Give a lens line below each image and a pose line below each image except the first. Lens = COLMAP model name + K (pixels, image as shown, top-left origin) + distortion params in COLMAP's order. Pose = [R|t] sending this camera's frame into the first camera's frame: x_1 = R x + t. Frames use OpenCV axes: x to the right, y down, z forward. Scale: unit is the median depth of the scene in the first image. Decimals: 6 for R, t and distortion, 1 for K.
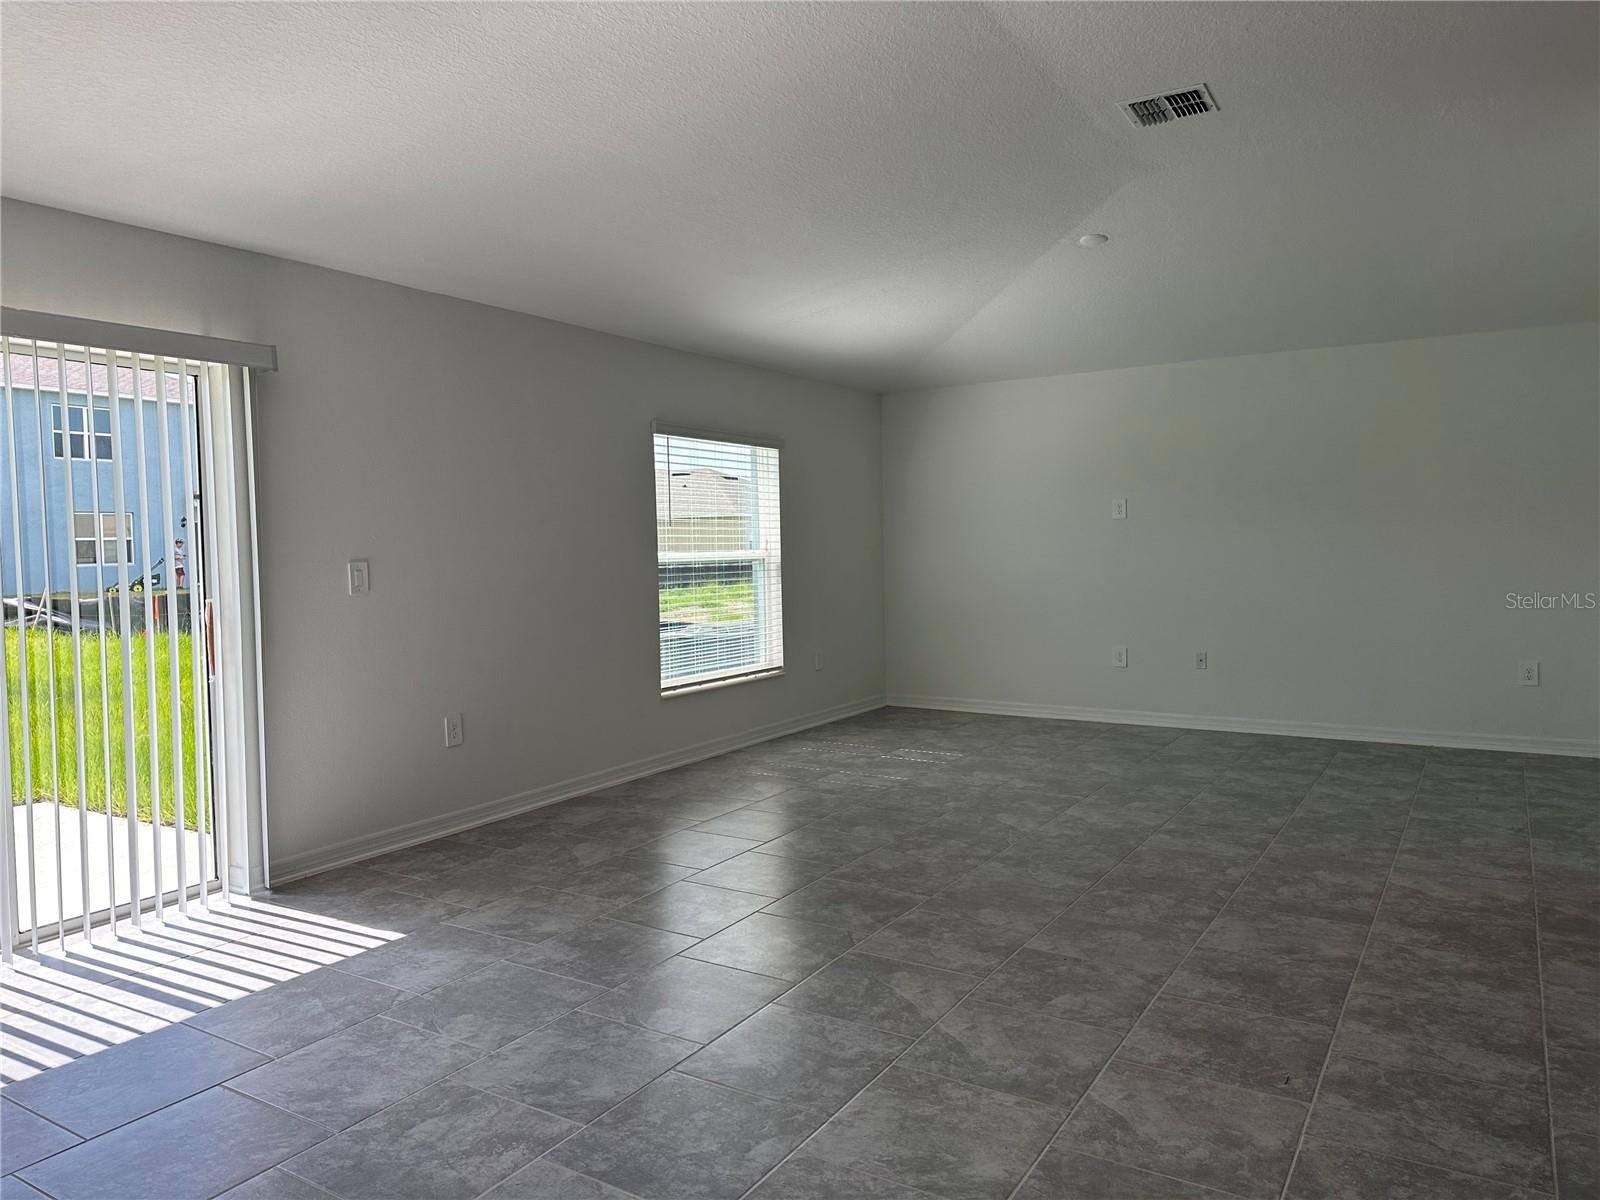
lens RADIAL K [[1168.4, 0, 800.0], [0, 1168.4, 600.0], [0, 0, 1]] dist [0.056409, -0.057662]
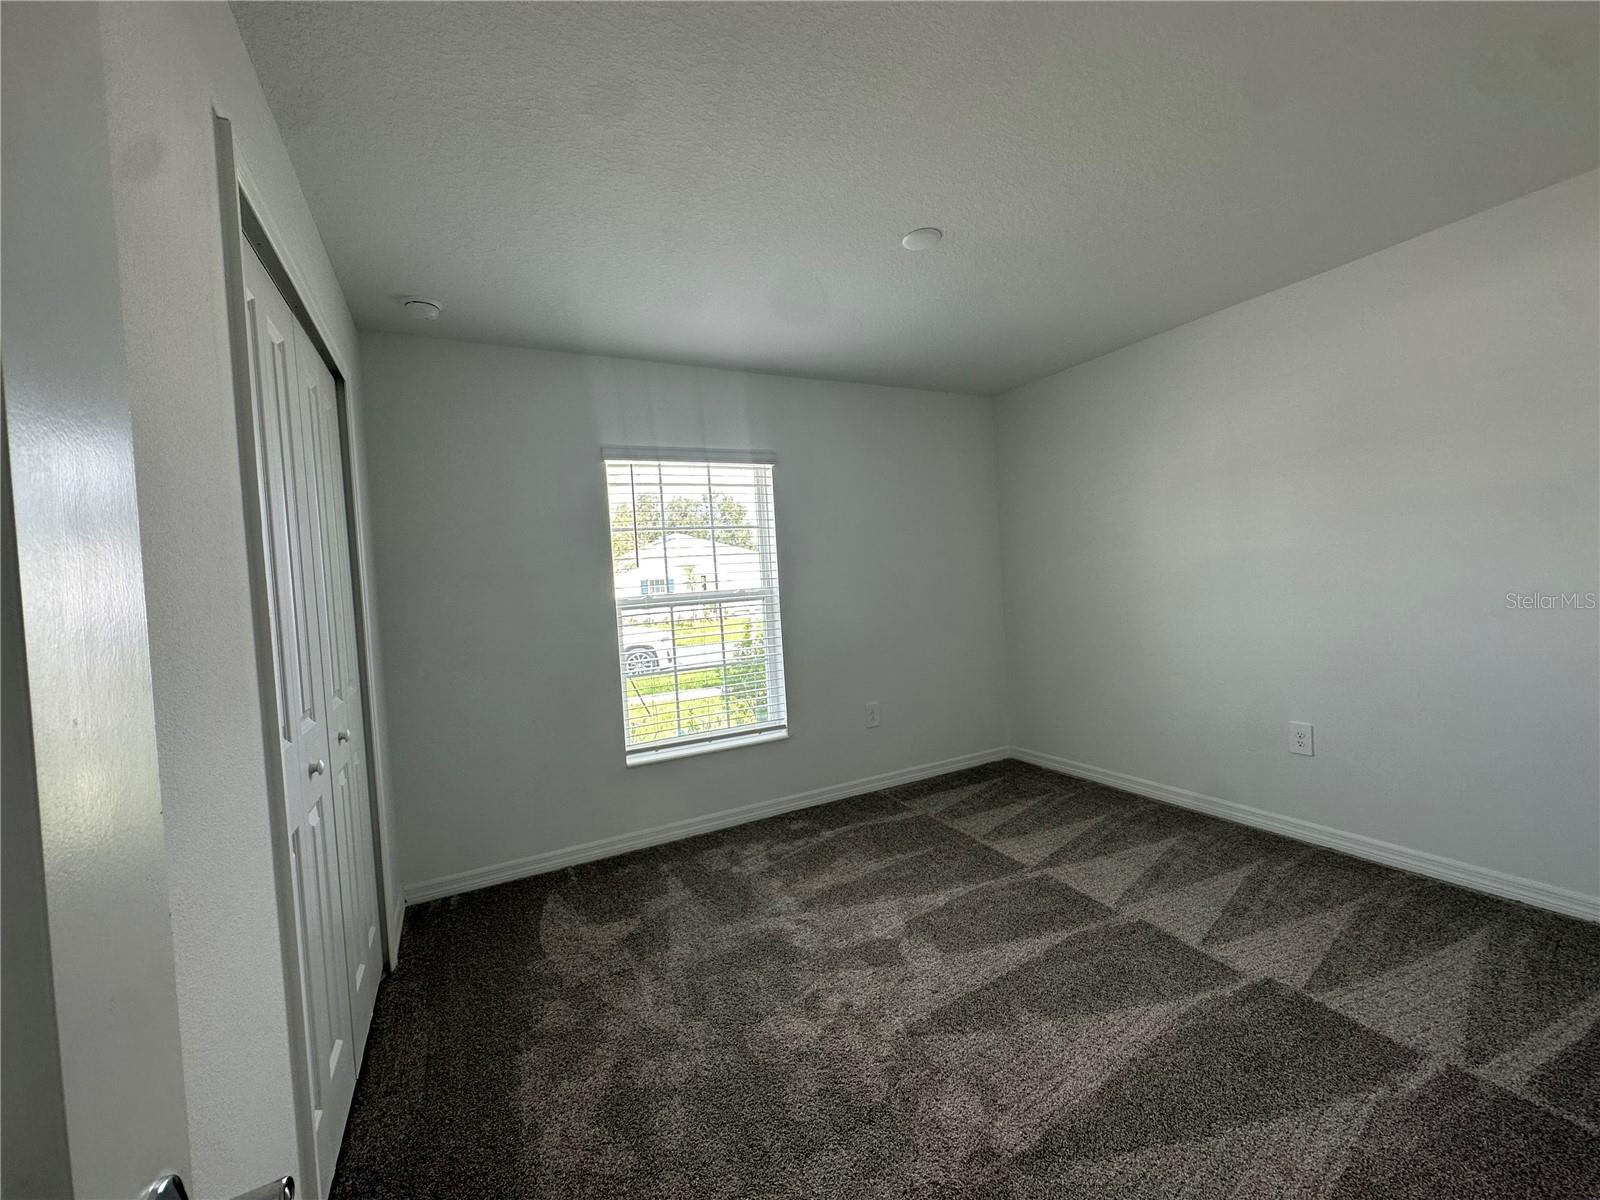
lens RADIAL K [[642.9, 0, 799.9], [0, 642.9, 594.7], [0, 0, 1]] dist [-0.001965, 0.000163]
pose [[0.873690, -0.023065, -0.485936, 0.218656], [0.035533, 0.999233, 0.016458, -0.043397], [0.485184, -0.031646, 0.873839, 0.607520]]
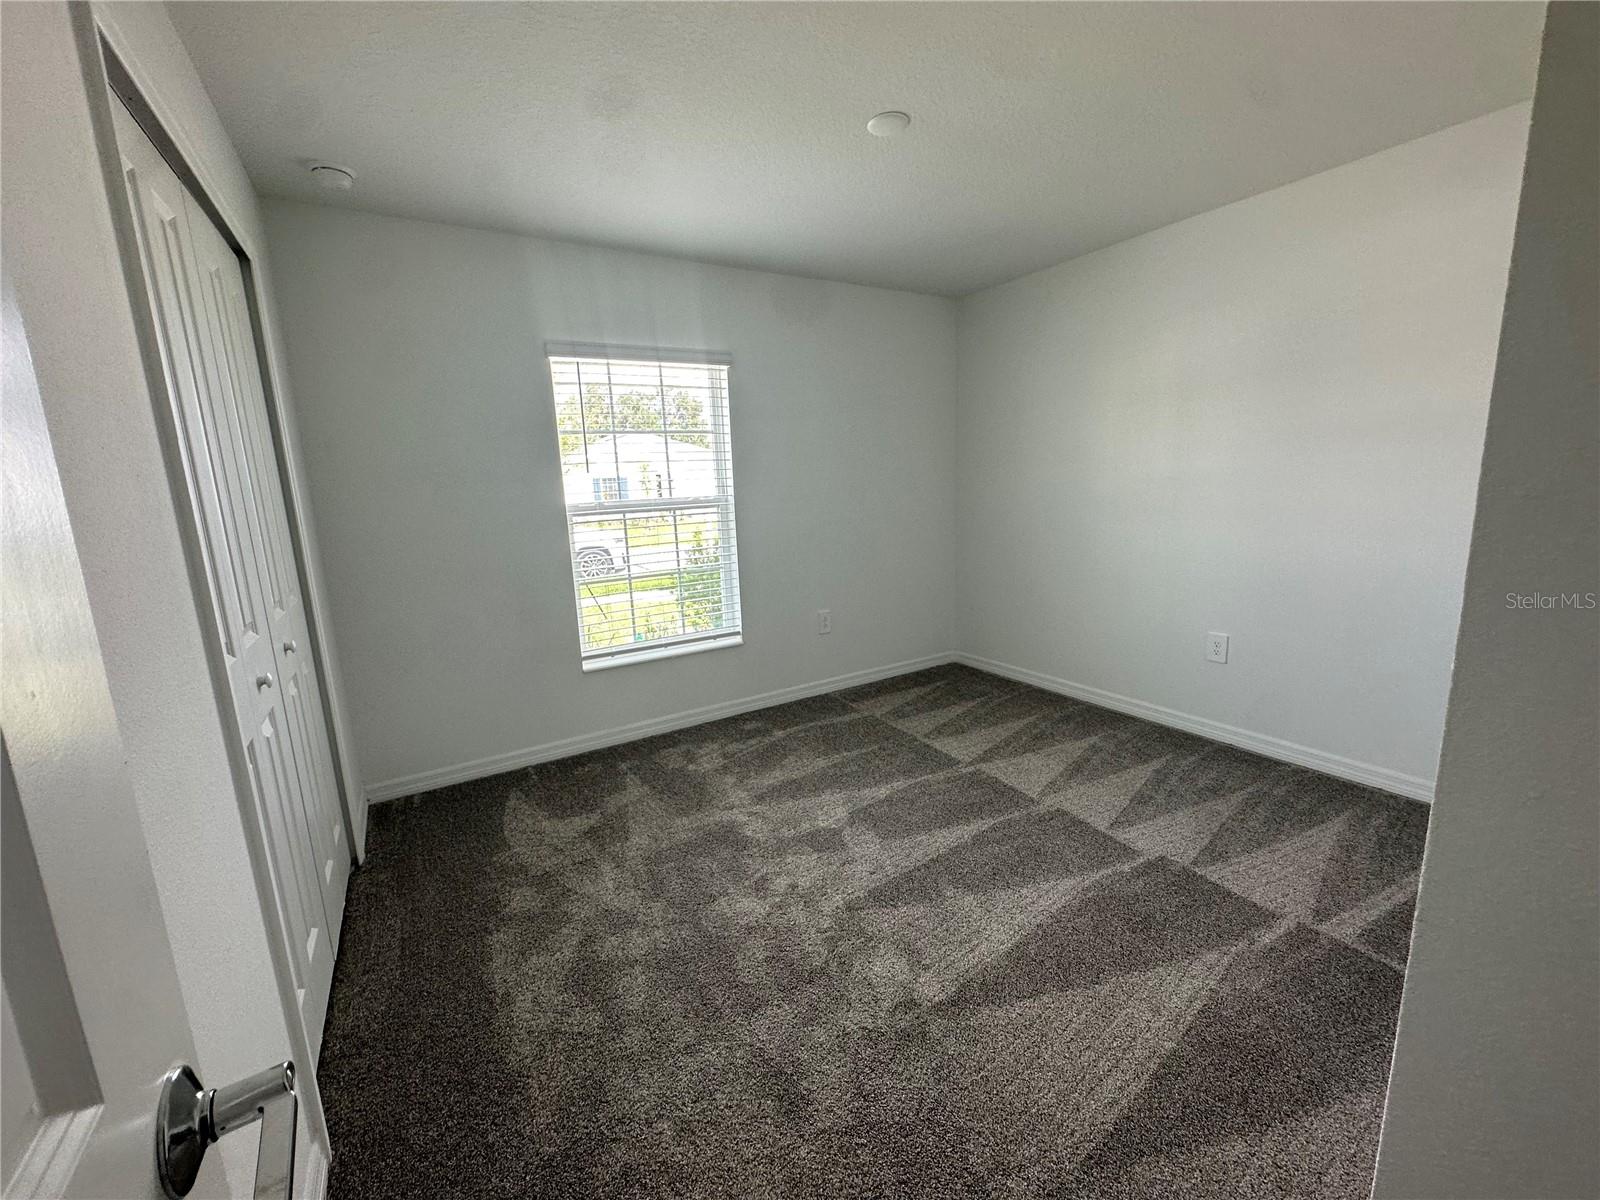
lens RADIAL K [[642.9, 0, 799.9], [0, 642.9, 594.7], [0, 0, 1]] dist [-0.001965, 0.000163]
pose [[0.903620, 0.057983, -0.424393, 0.221876], [0.016272, 0.985433, 0.169282, -0.048603], [0.428026, -0.159872, 0.889514, 0.605639]]
